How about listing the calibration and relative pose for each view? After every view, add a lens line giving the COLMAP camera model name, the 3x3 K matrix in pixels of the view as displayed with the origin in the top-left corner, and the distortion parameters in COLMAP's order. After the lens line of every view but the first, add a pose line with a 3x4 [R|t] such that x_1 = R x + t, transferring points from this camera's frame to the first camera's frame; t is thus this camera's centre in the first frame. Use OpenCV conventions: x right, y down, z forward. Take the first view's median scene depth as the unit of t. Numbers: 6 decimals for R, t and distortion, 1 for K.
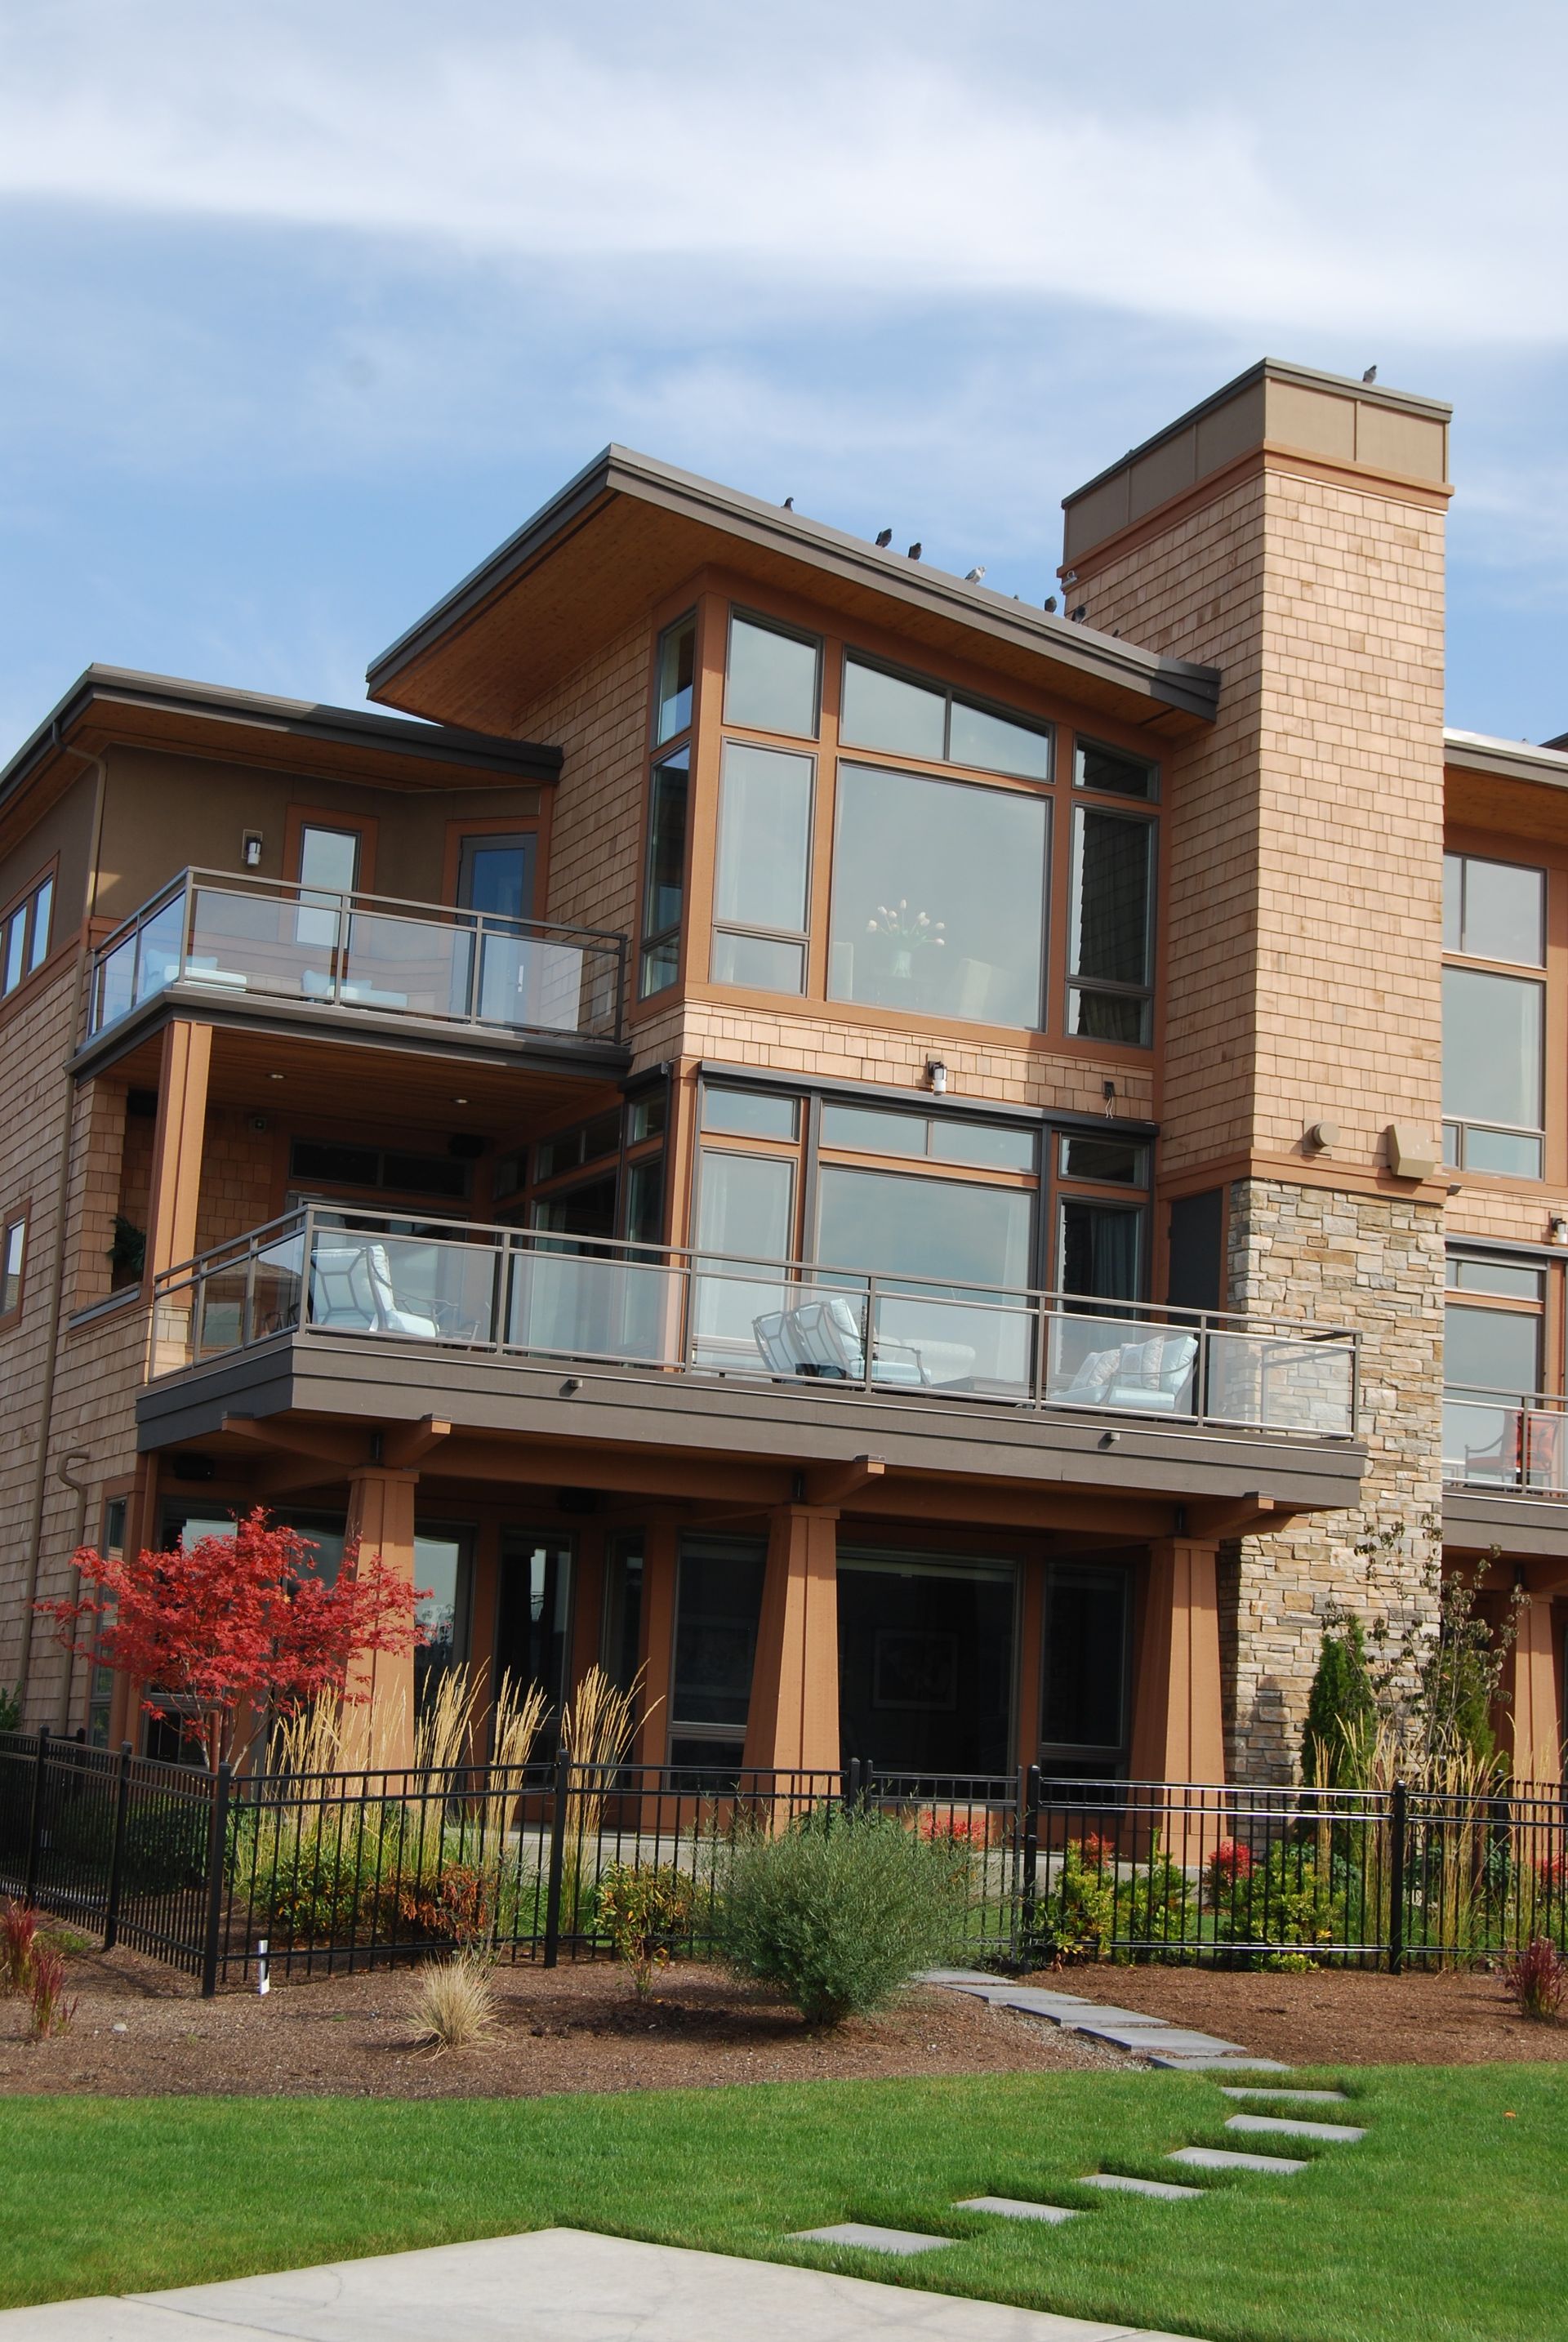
lens RADIAL K [[3422.2, 0, 784.6], [0, 3422.2, 1148.5], [0, 0, 1]] dist [-0.057829, 0.078327]
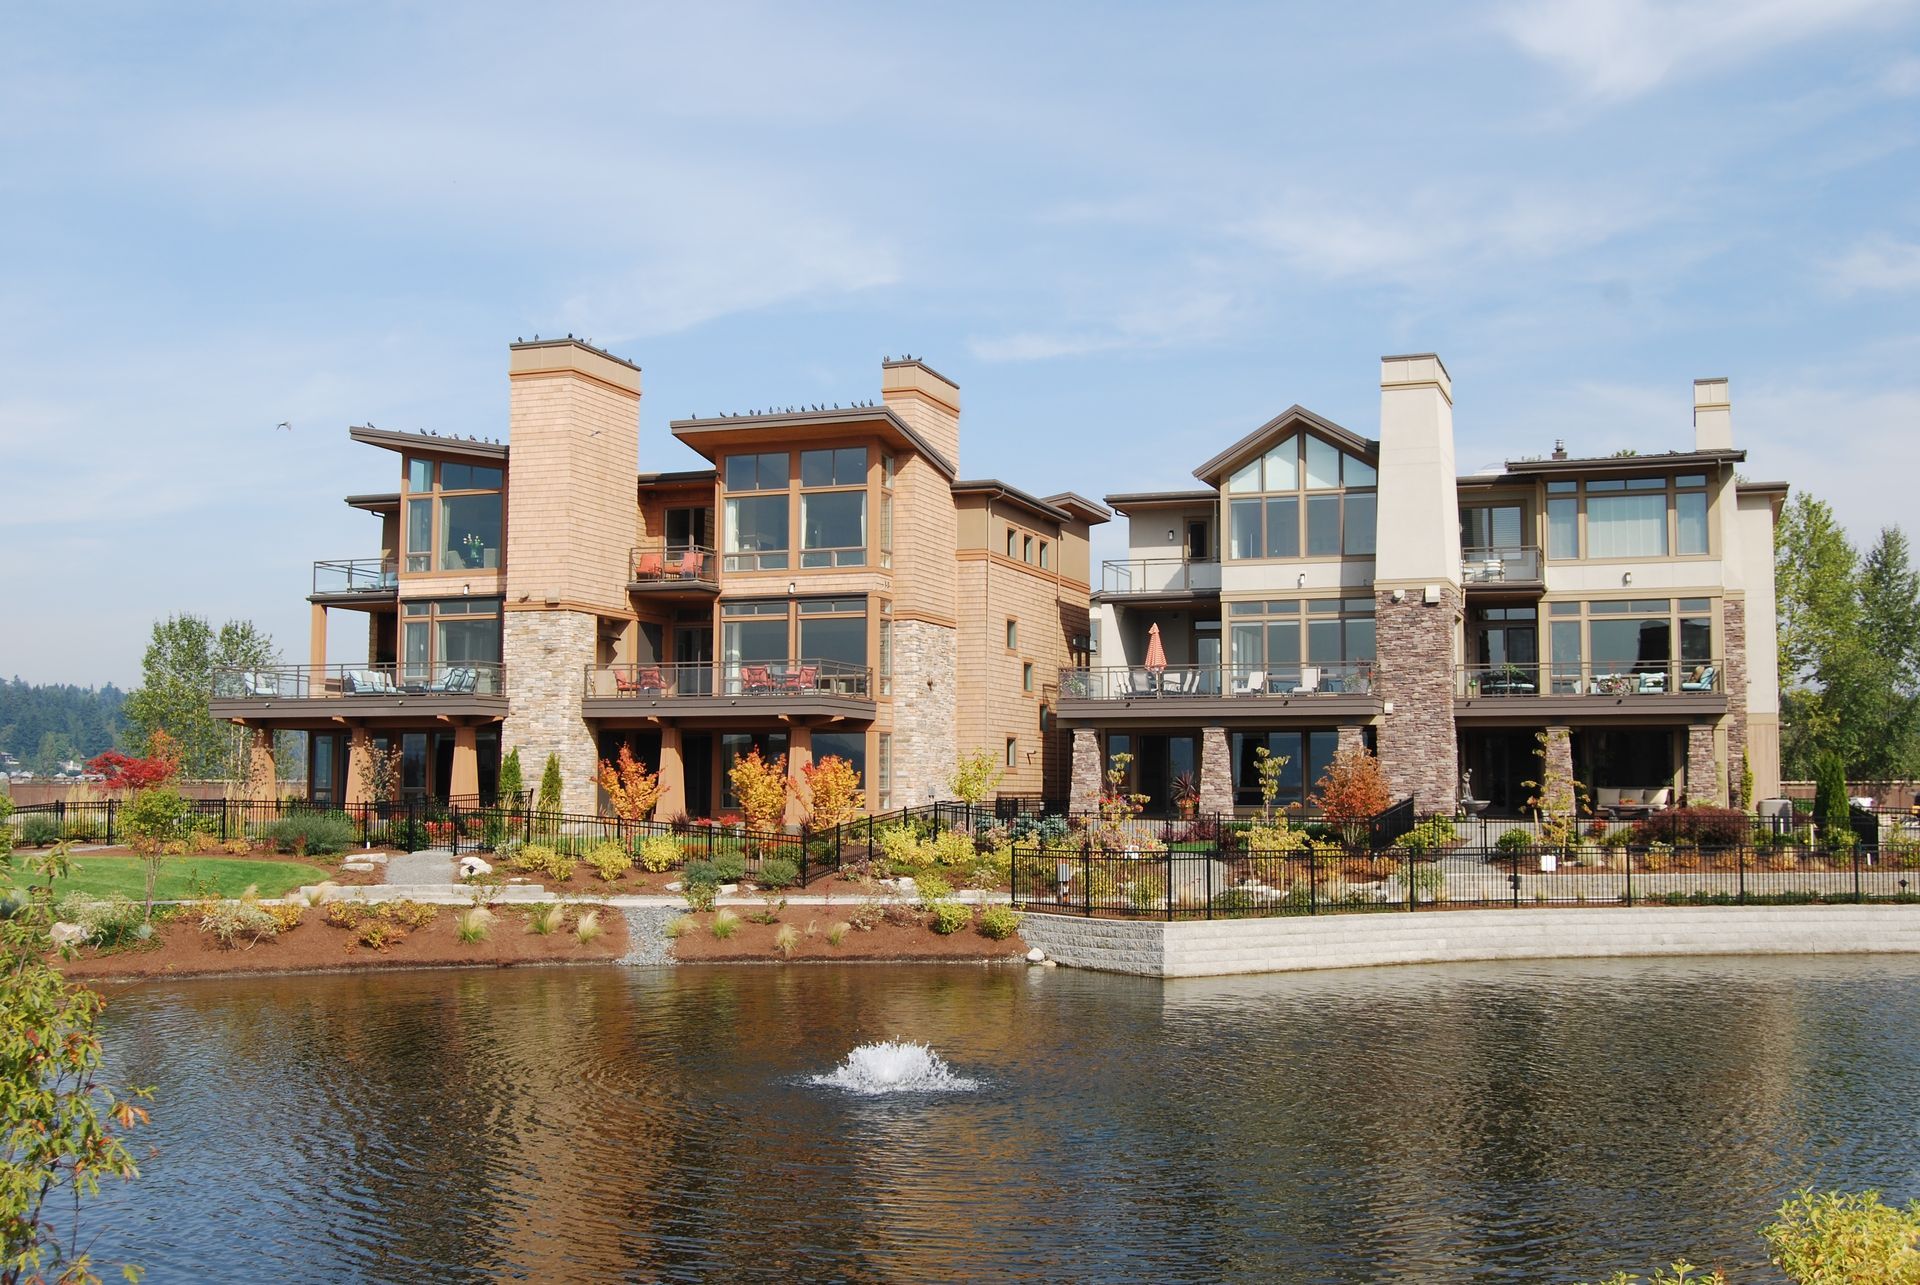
lens RADIAL K [[2006.8, 0, 982.2], [0, 2006.8, 641.0], [0, 0, 1]] dist [-0.070871, 0.030159]
pose [[0.719206, -0.100383, -0.687507, 1.713172], [0.163452, 0.986182, 0.026996, 0.057408], [0.675297, -0.131791, 0.725676, -0.064643]]
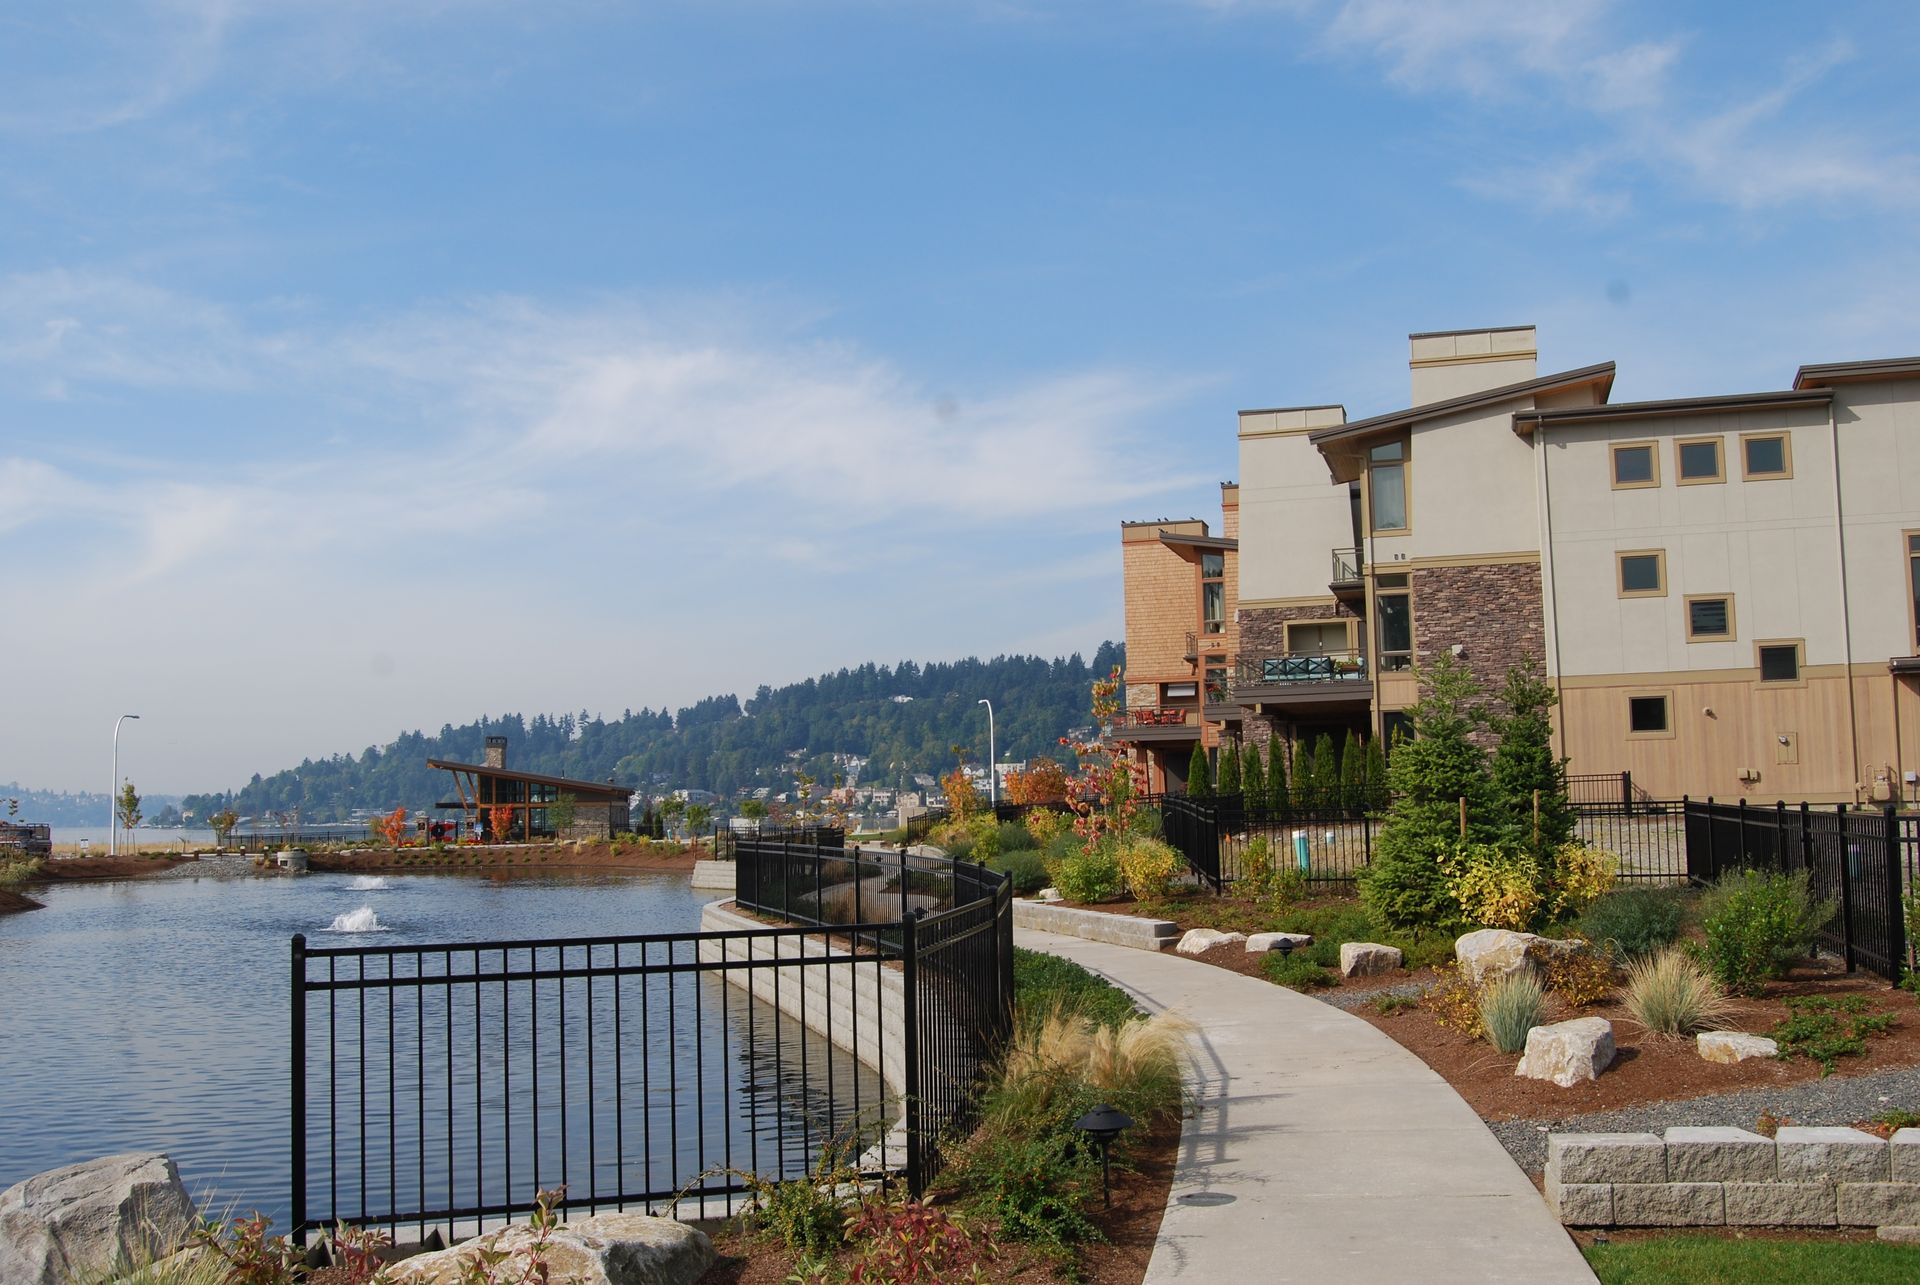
lens RADIAL K [[1739.0, 0, 958.1], [0, 1739.0, 679.9], [0, 0, 1]] dist [-0.066193, 0.005248]
pose [[-0.662392, -0.089192, -0.743829, 2.367632], [0.131833, 0.963515, -0.232934, 0.602918], [0.737466, -0.252355, -0.626467, 2.501514]]
